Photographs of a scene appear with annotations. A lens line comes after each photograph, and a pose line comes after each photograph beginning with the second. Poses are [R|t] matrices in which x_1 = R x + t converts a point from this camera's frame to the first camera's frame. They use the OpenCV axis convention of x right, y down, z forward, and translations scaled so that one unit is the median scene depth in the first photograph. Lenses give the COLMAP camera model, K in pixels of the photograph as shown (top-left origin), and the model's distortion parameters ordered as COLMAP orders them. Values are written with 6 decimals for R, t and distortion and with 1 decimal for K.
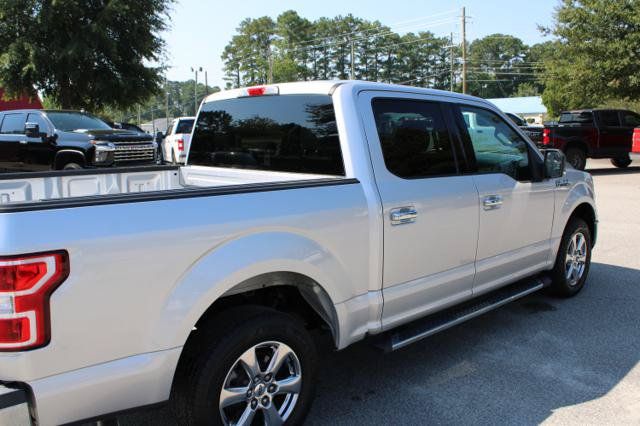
lens RADIAL K [[580.4, 0, 316.0], [0, 580.4, 213.9], [0, 0, 1]] dist [-0.124293, 0.090855]
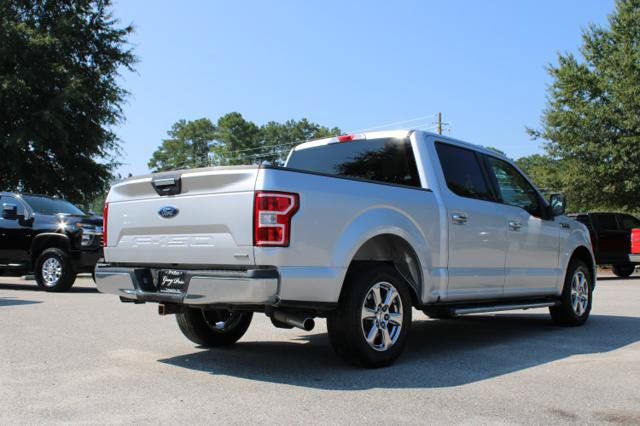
lens RADIAL K [[733.4, 0, 318.7], [0, 733.4, 211.3], [0, 0, 1]] dist [-0.088996, 0.000000]
pose [[0.995894, 0.020001, 0.088293, -0.057632], [-0.000879, 0.977378, -0.211496, 0.059353], [-0.090526, 0.210550, 0.973383, -0.119651]]
